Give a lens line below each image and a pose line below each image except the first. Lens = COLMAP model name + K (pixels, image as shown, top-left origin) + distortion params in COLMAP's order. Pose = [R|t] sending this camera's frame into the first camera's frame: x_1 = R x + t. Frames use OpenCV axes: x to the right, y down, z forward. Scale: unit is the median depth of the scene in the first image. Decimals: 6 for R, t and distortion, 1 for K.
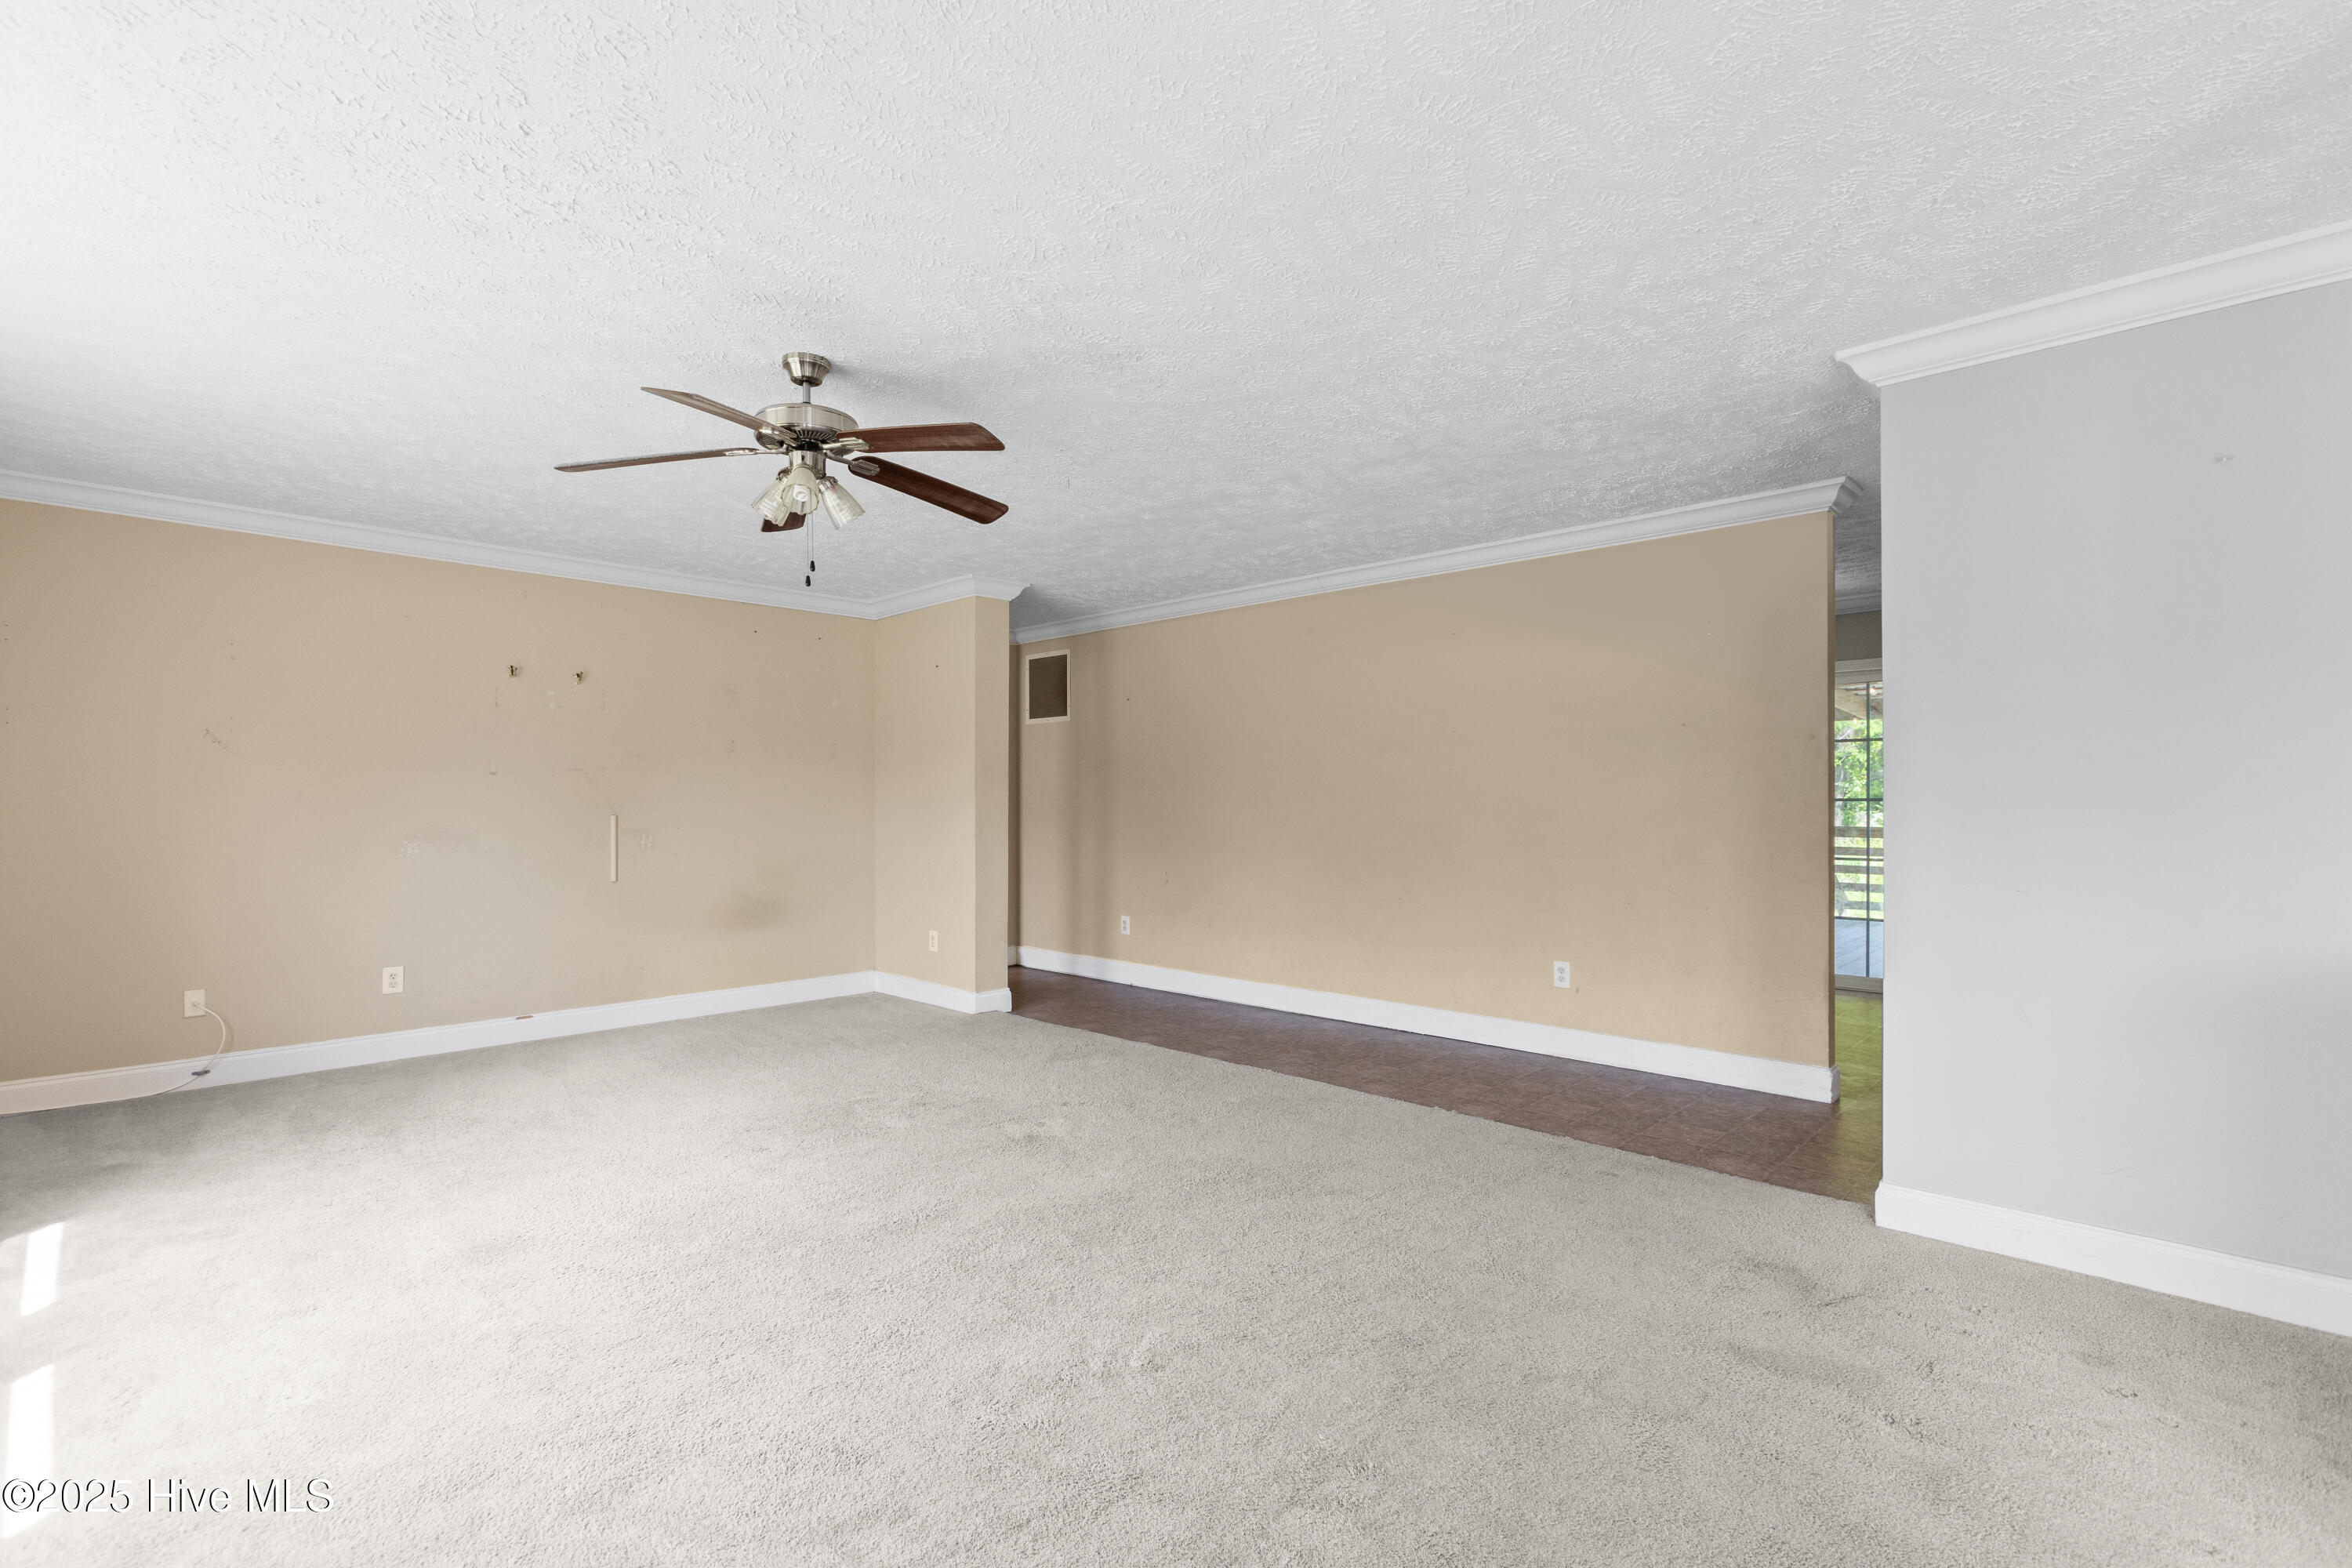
lens RADIAL K [[1067.6, 0, 1180.4], [0, 1067.6, 806.7], [0, 0, 1]] dist [0.001639, 0.000857]
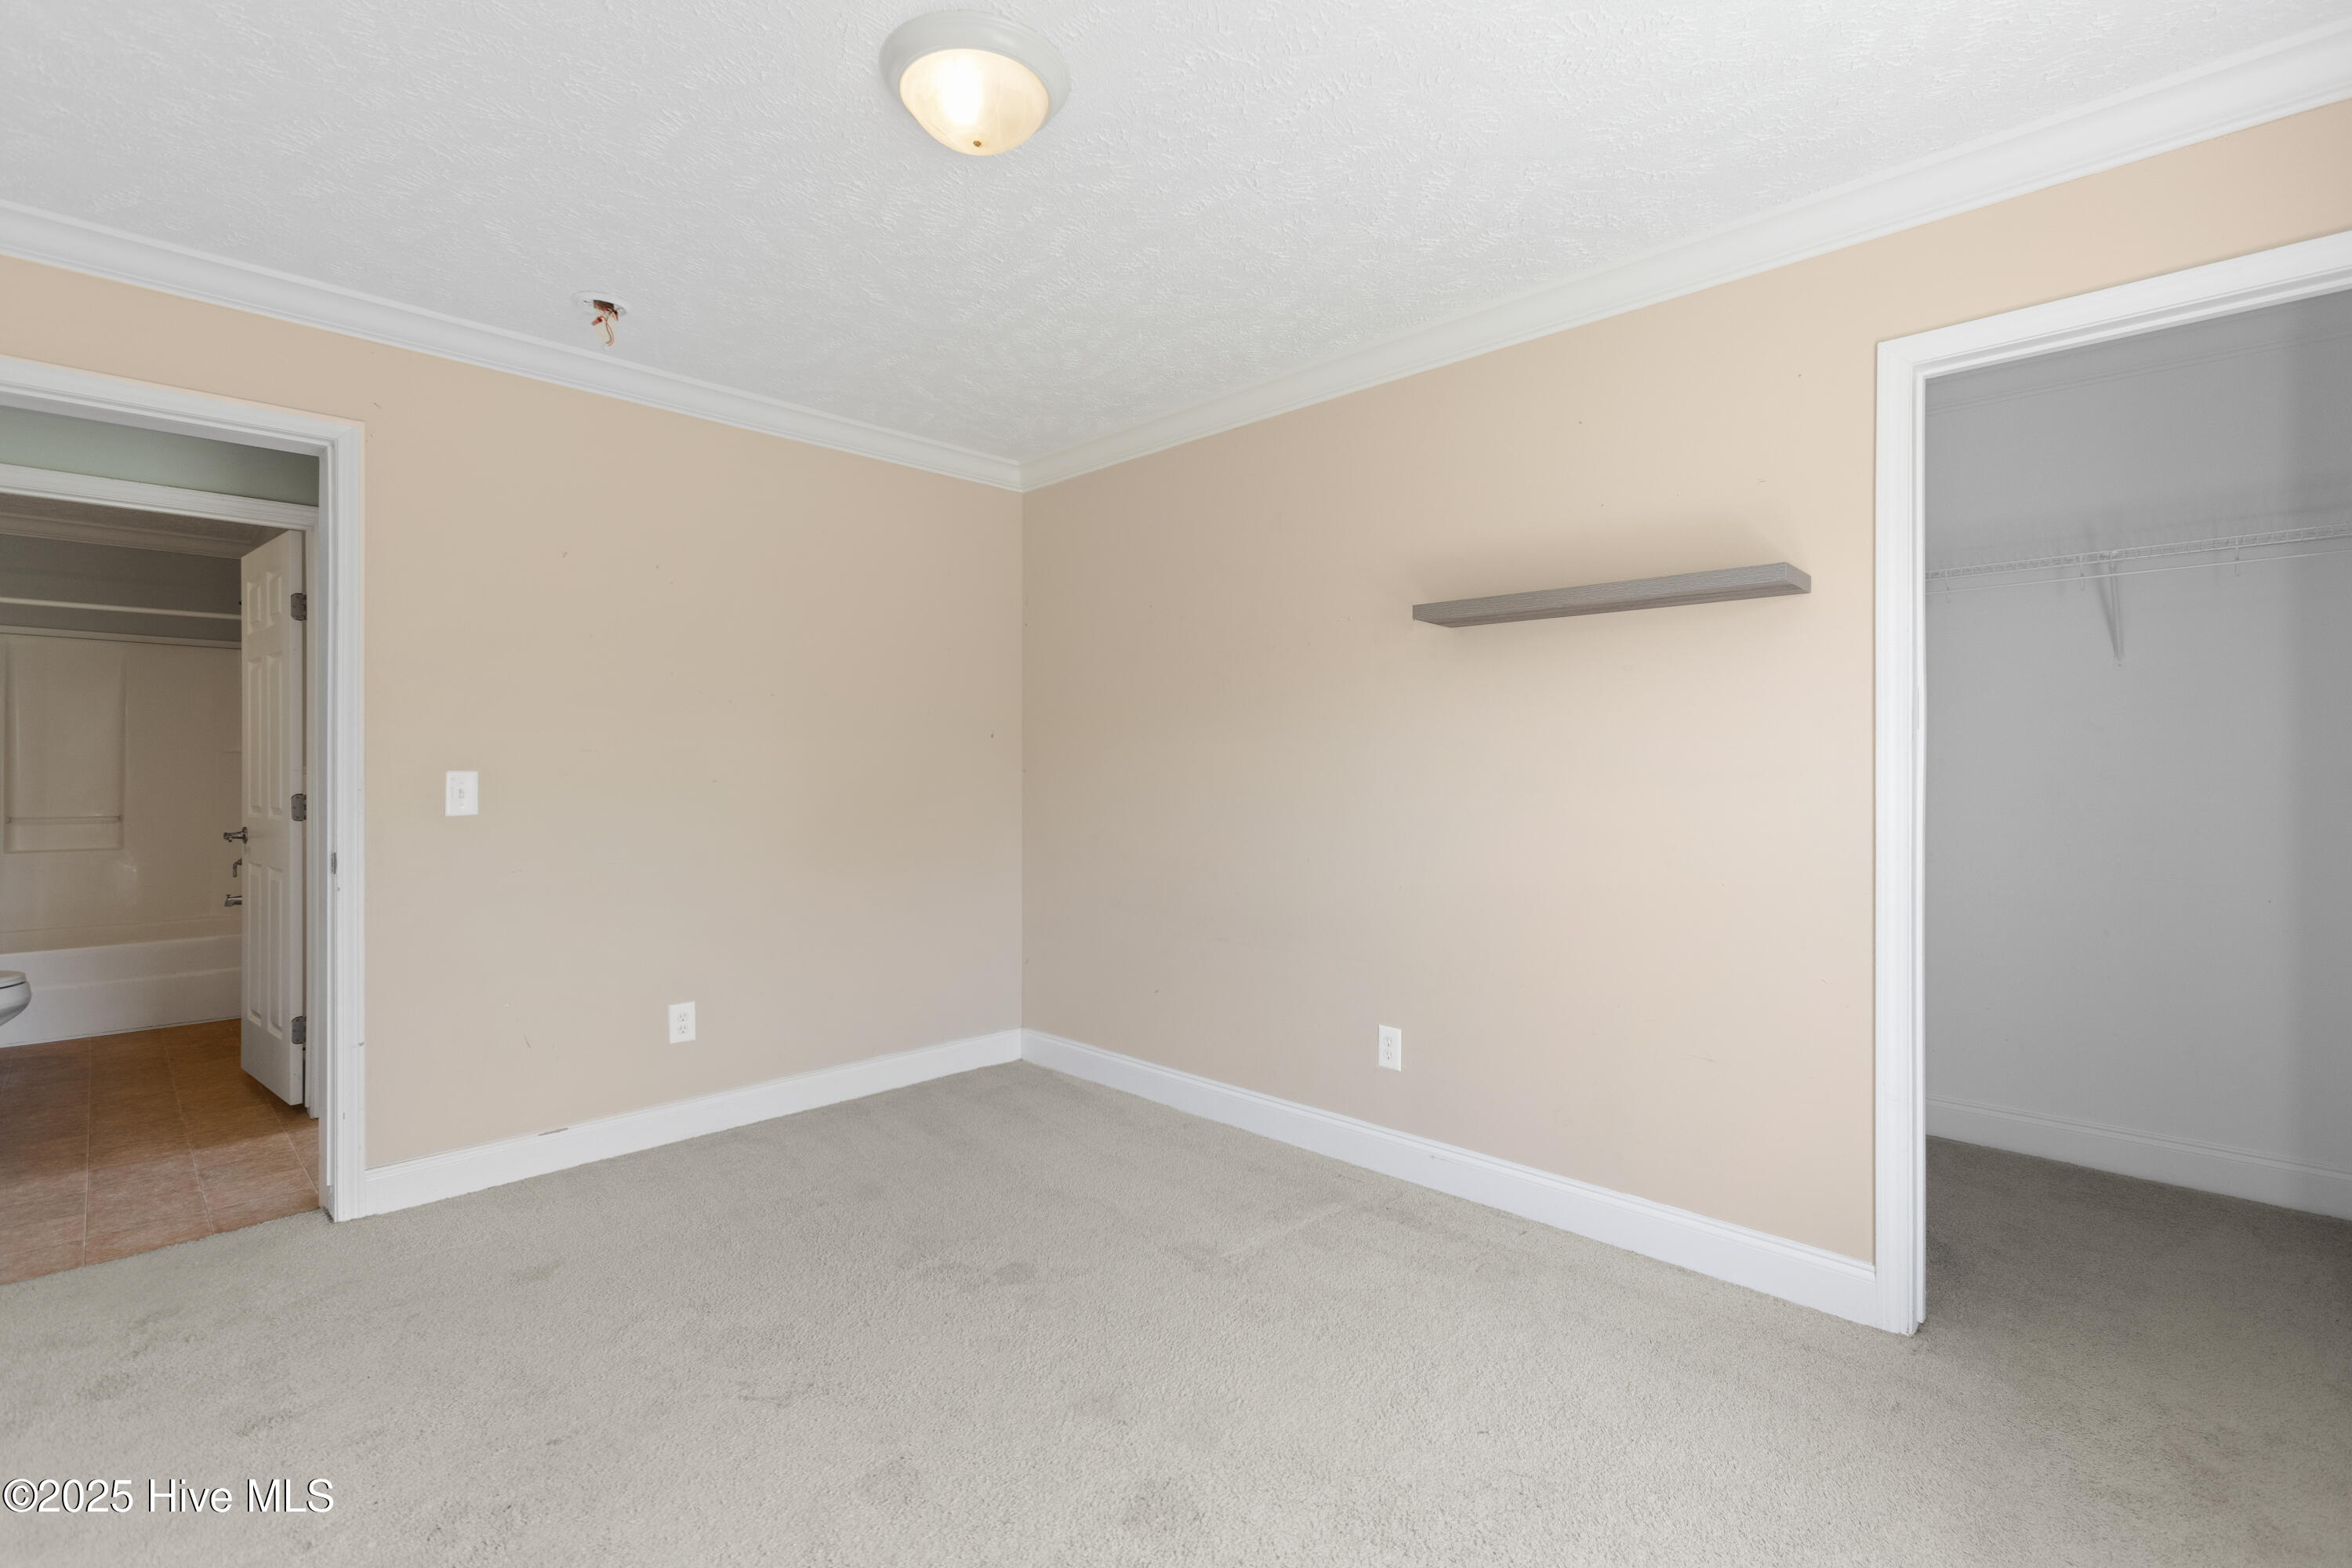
lens RADIAL K [[1051.4, 0, 1181.4], [0, 1051.4, 769.8], [0, 0, 1]] dist [0.000398, 0.000116]
pose [[-0.010244, 0.002389, 0.999945, -0.741257], [0.007457, 0.999970, -0.002312, 0.002121], [-0.999920, 0.007433, -0.010262, 0.719461]]
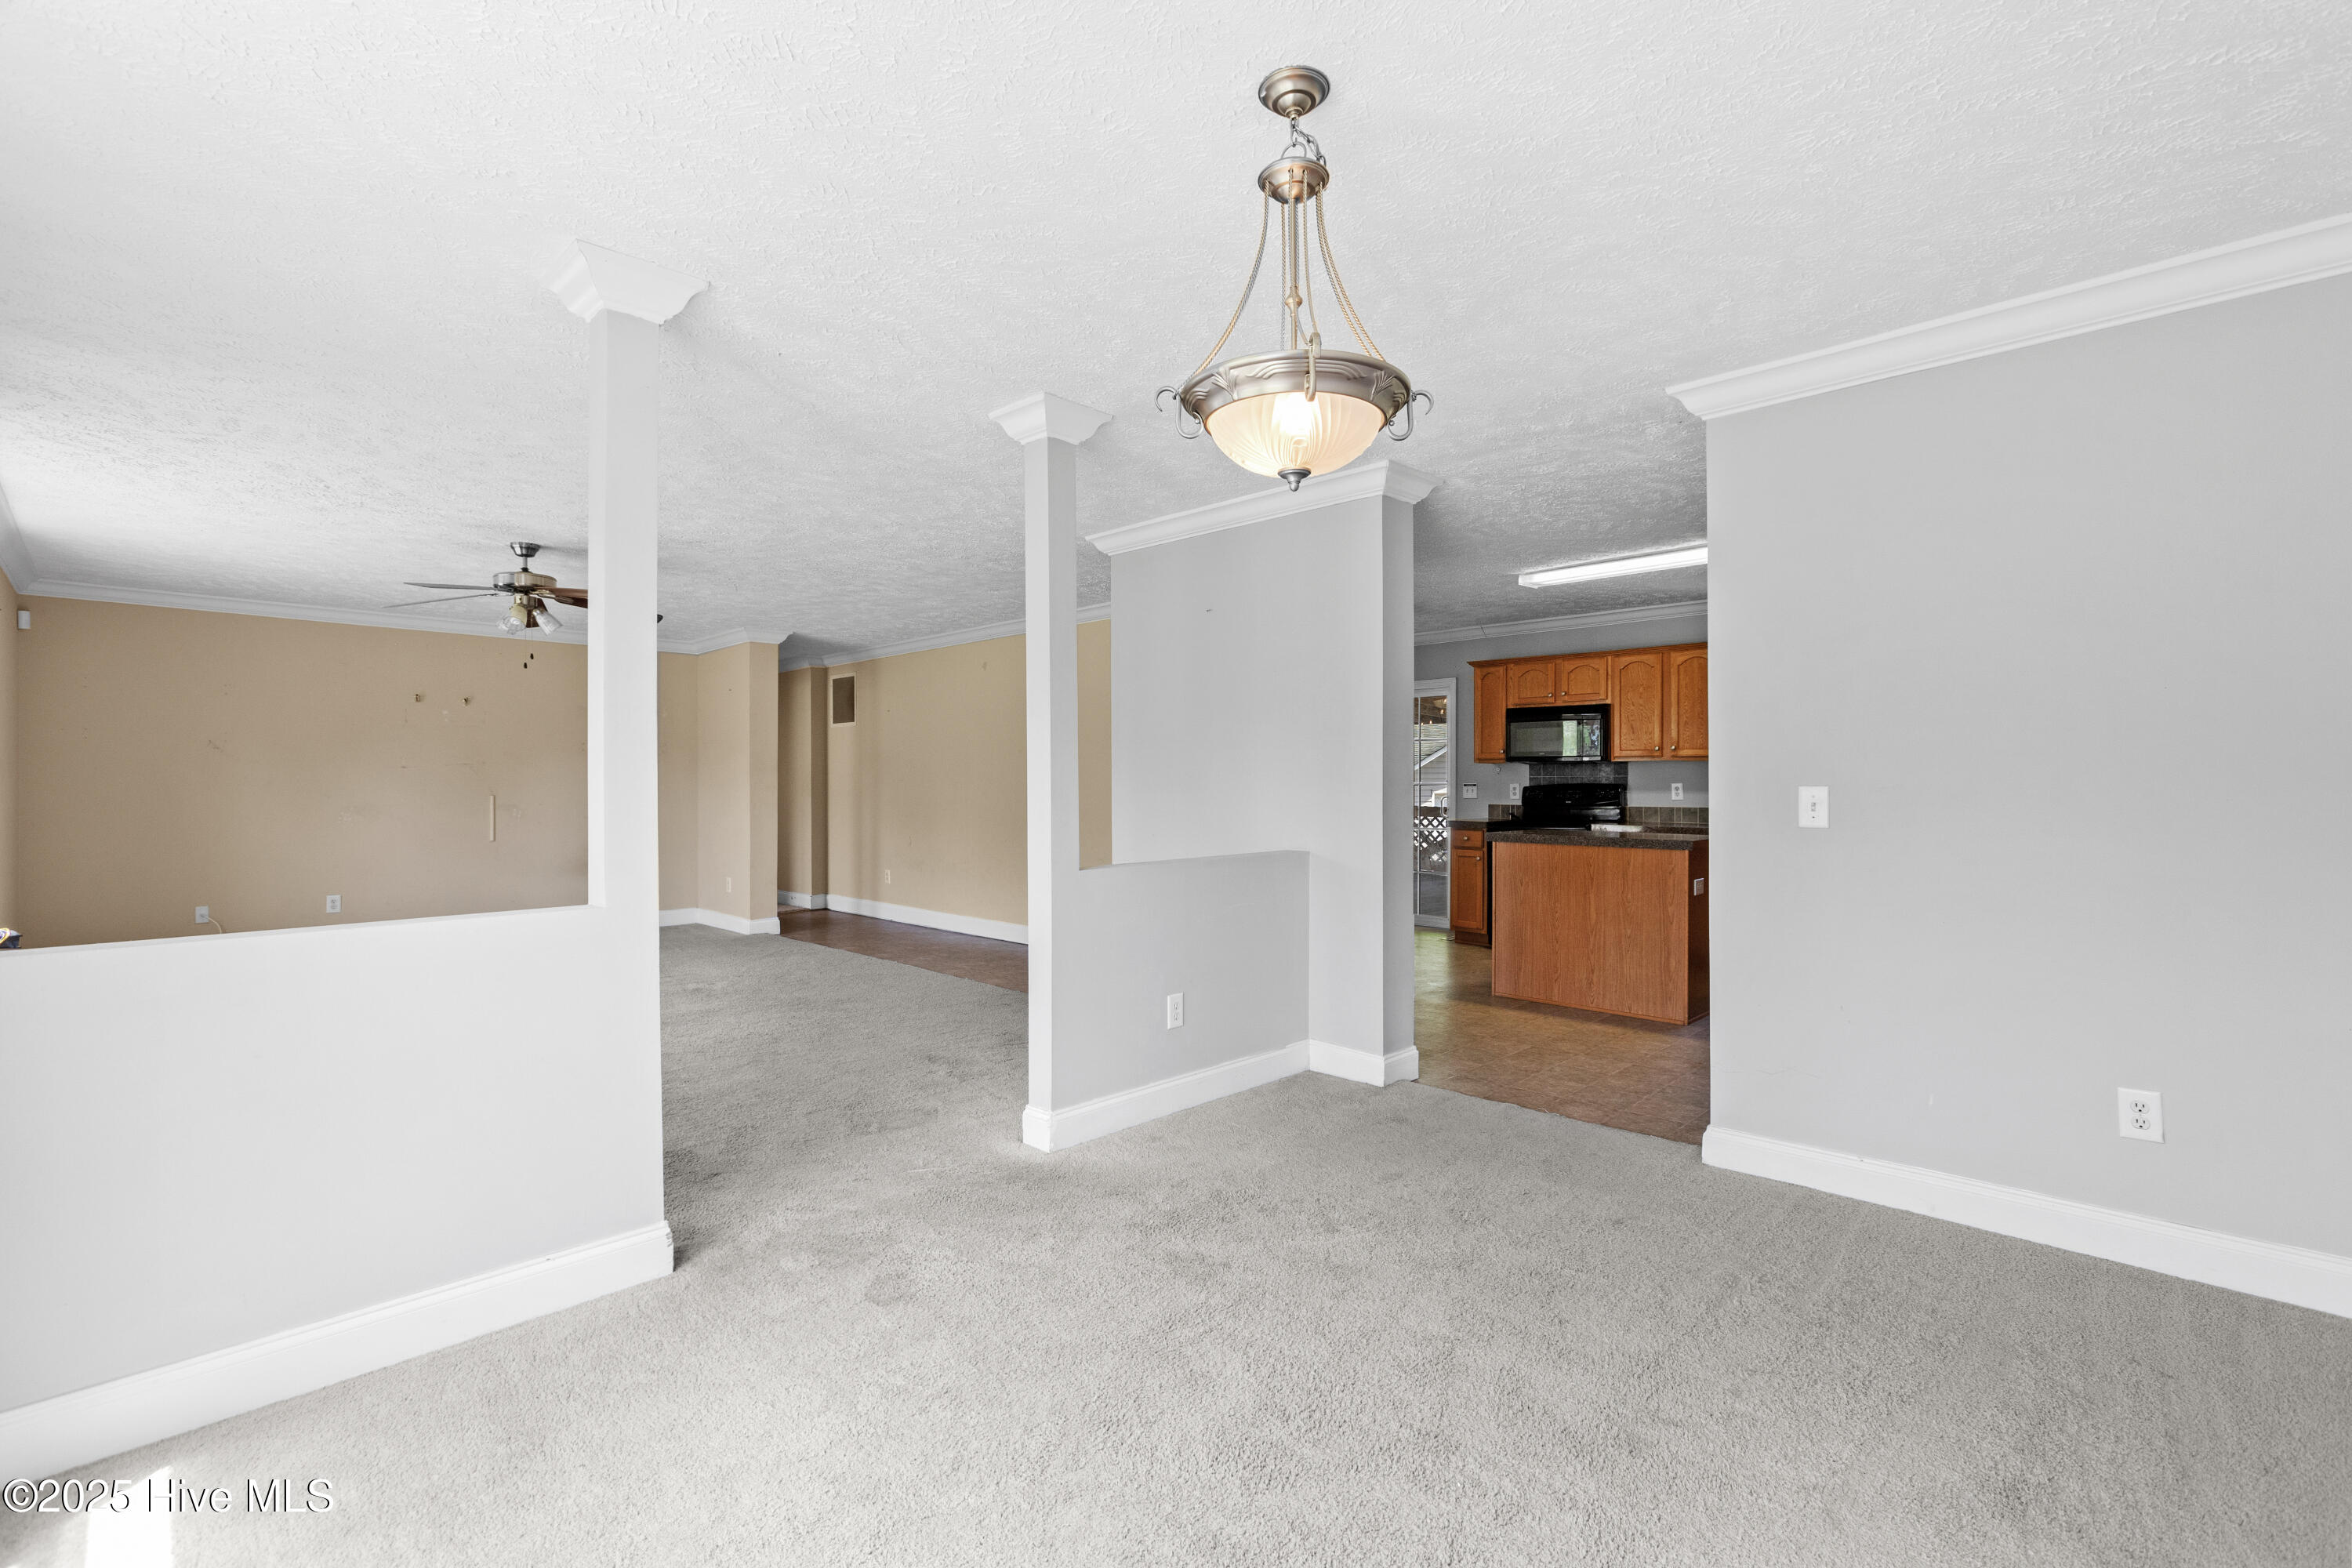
lens RADIAL K [[1051.4, 0, 1181.4], [0, 1051.4, 769.8], [0, 0, 1]] dist [0.000398, 0.000116]
pose [[0.999867, -0.000664, -0.016273, 0.330638], [0.000329, 0.999788, -0.020600, 0.002949], [0.016283, 0.020592, 0.999655, -0.319792]]
